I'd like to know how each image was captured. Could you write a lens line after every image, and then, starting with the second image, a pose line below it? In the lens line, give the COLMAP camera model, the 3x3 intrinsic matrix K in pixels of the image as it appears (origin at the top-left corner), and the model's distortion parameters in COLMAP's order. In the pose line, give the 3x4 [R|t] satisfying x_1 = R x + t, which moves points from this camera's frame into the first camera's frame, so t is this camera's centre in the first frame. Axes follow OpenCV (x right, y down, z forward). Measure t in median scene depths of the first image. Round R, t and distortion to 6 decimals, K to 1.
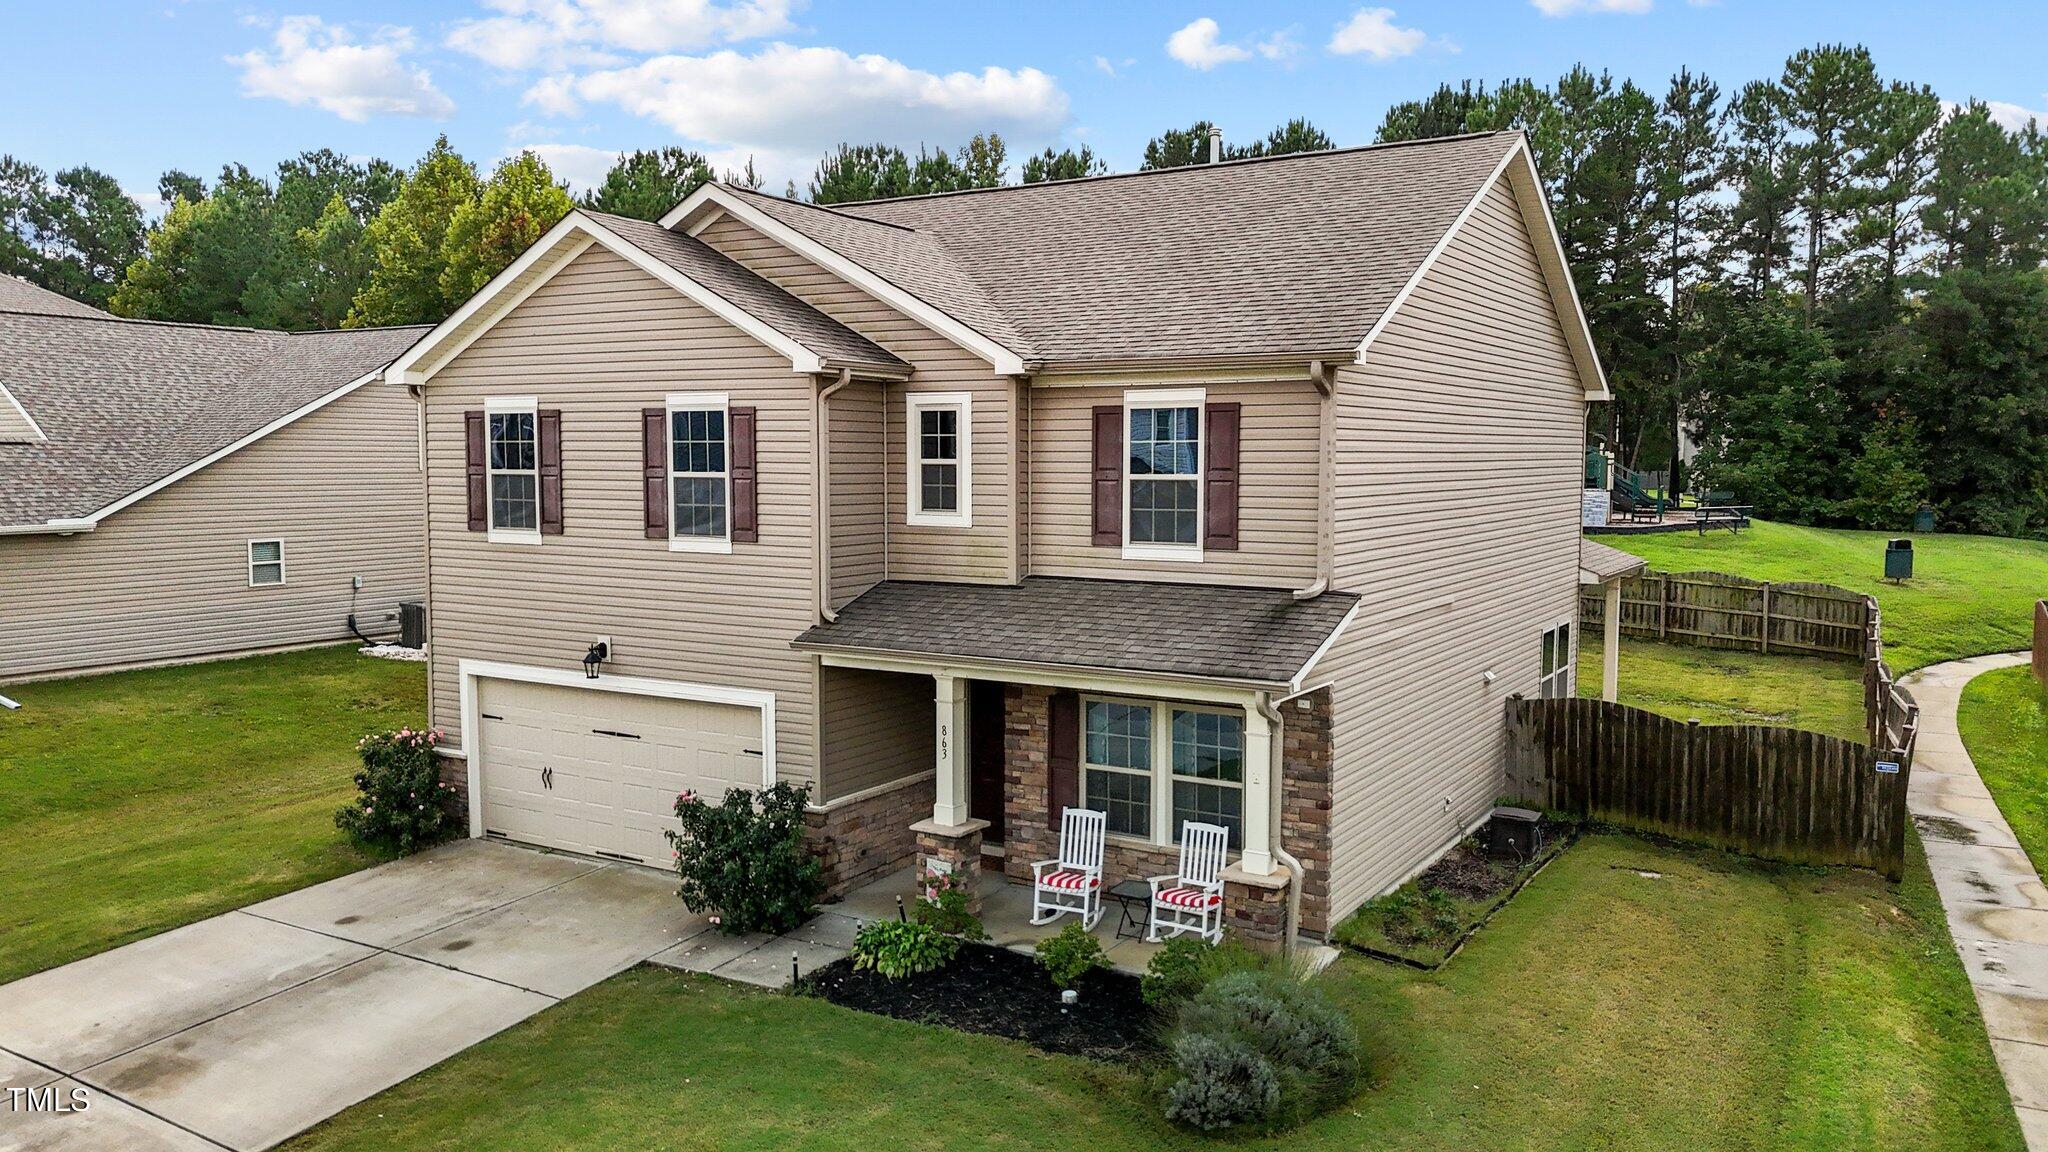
lens RADIAL K [[1515.0, 0, 1033.7], [0, 1515.0, 581.2], [0, 0, 1]] dist [0.049773, -0.030749]
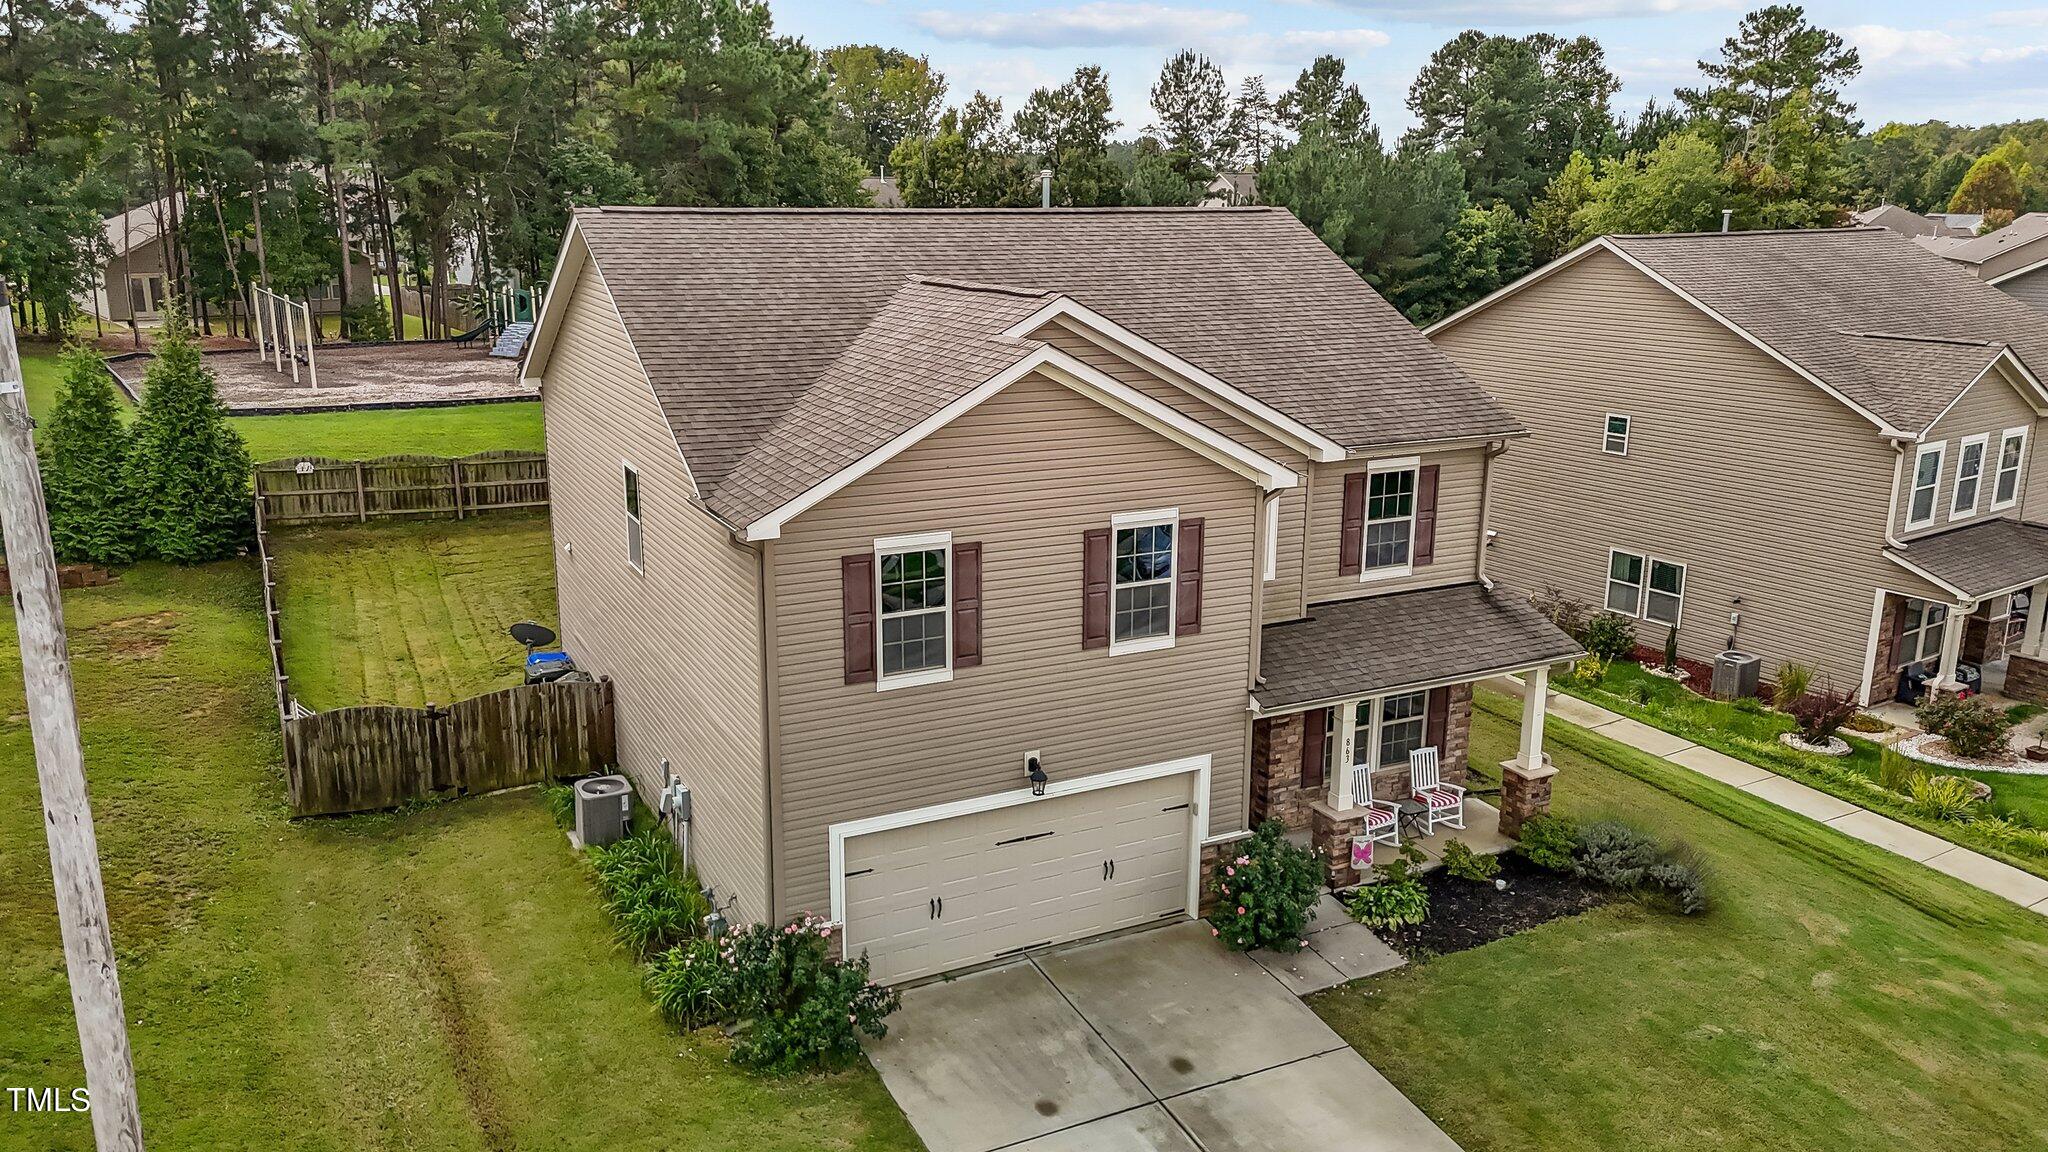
lens RADIAL K [[1515.0, 0, 1026.4], [0, 1515.0, 561.9], [0, 0, 1]] dist [0.049773, -0.030749]
pose [[0.533385, -0.203744, 0.820968, -1.172145], [0.065272, 0.977578, 0.200203, -0.312945], [-0.843350, -0.053199, 0.534725, 0.501506]]
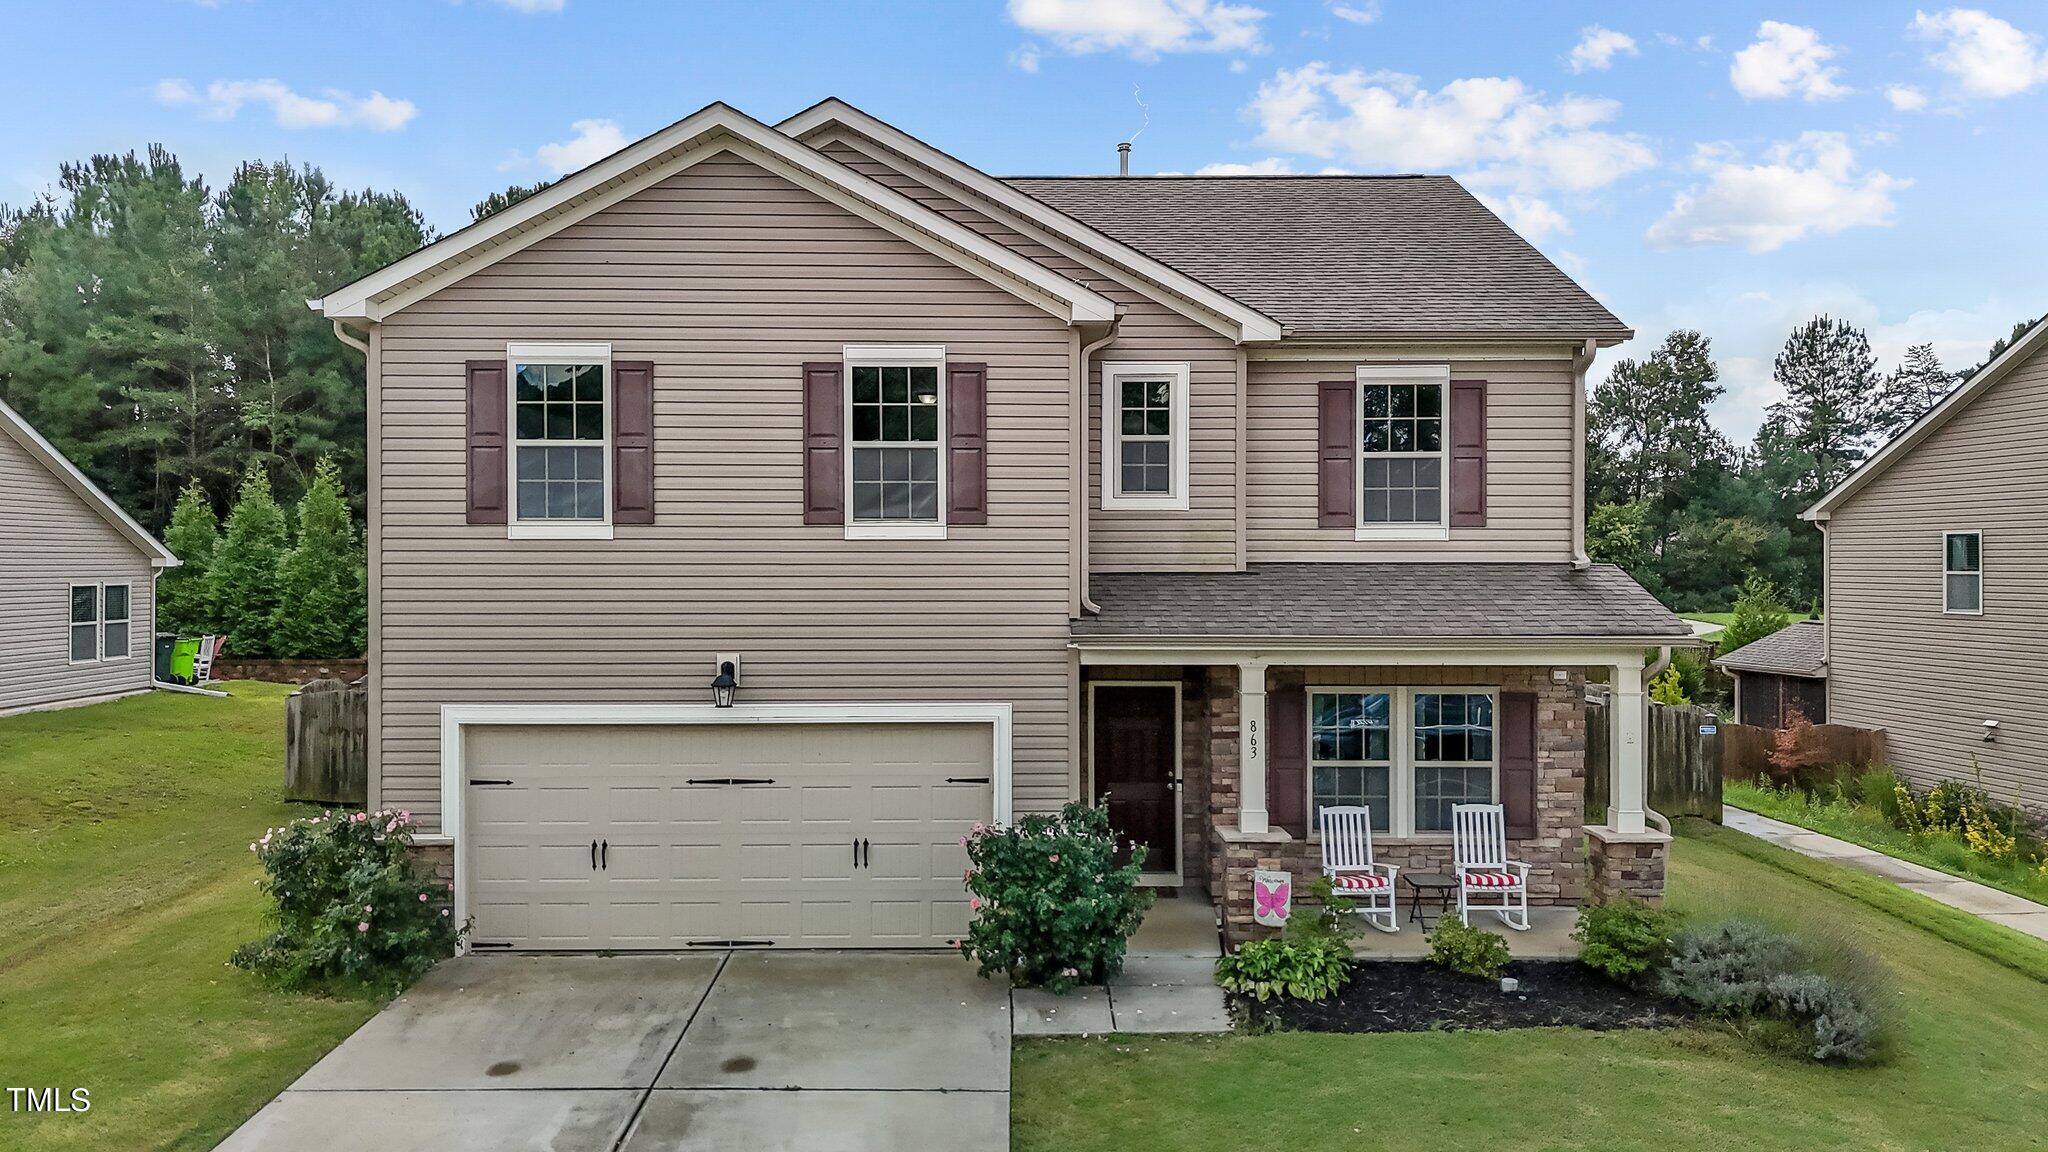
lens RADIAL K [[1515.0, 0, 1031.2], [0, 1515.0, 586.0], [0, 0, 1]] dist [0.049773, -0.030749]
pose [[0.850090, -0.011446, 0.526512, -0.598454], [0.046227, 0.997527, -0.052951, 0.053310], [-0.524604, 0.069353, 0.848517, 0.280837]]
